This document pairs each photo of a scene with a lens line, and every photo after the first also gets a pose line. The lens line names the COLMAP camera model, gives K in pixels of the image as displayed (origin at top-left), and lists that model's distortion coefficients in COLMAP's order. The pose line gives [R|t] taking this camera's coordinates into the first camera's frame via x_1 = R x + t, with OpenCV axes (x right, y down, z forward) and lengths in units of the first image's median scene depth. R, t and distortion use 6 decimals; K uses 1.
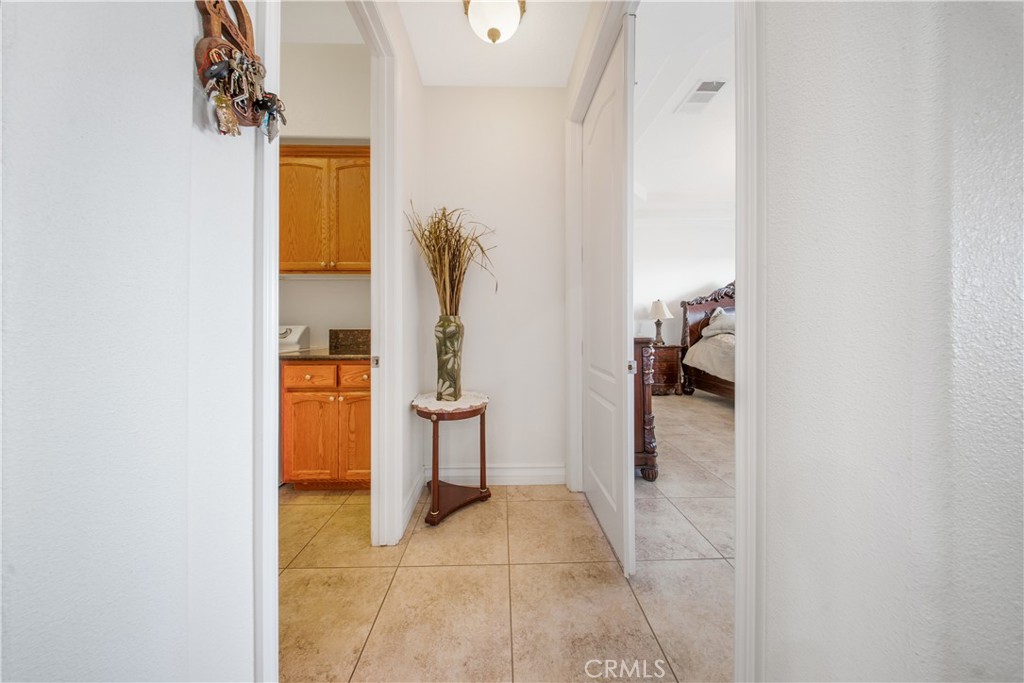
lens RADIAL K [[304.6, 0, 507.9], [0, 304.6, 324.9], [0, 0, 1]] dist [-0.000461, -0.000007]
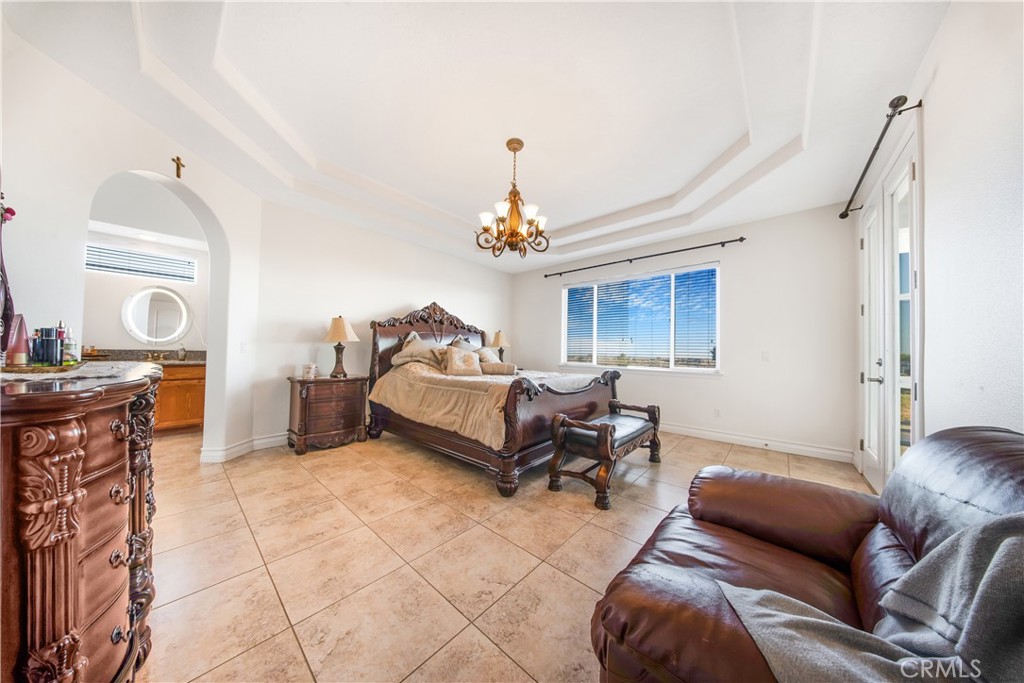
lens RADIAL K [[304.6, 0, 508.7], [0, 304.6, 347.2], [0, 0, 1]] dist [-0.000461, -0.000007]
pose [[0.678688, 0.025351, 0.733989, 0.235162], [-0.018941, 0.999676, -0.017013, -0.002608], [-0.734182, -0.002356, 0.678949, 0.197681]]
